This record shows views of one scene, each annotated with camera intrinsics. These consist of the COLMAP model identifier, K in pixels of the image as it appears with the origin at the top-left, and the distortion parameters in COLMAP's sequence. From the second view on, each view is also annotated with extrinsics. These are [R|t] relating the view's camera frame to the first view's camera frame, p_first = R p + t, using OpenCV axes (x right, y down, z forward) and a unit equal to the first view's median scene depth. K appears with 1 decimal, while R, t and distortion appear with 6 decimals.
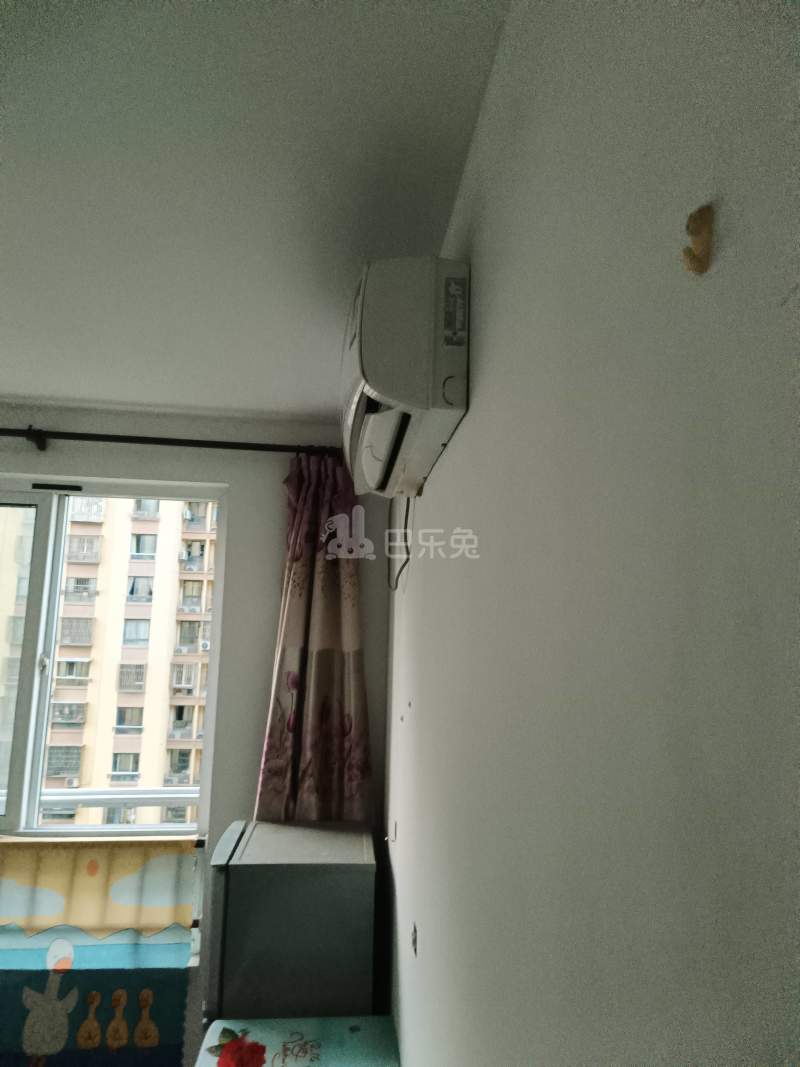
lens RADIAL K [[703.3, 0, 400.0], [0, 703.3, 533.5], [0, 0, 1]] dist [0.077726, -0.072416]
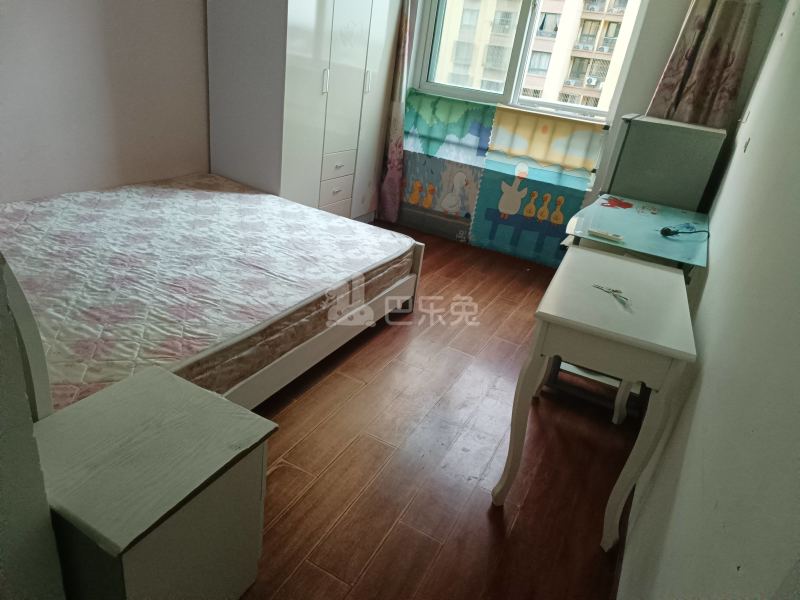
lens RADIAL K [[527.3, 0, 400.0], [0, 527.3, 300.0], [0, 0, 1]] dist [0.077726, -0.072416]
pose [[0.829350, 0.320456, -0.457697, 0.025097], [-0.039480, 0.850739, 0.524104, 0.140283], [0.557333, -0.416596, 0.718212, -0.357234]]
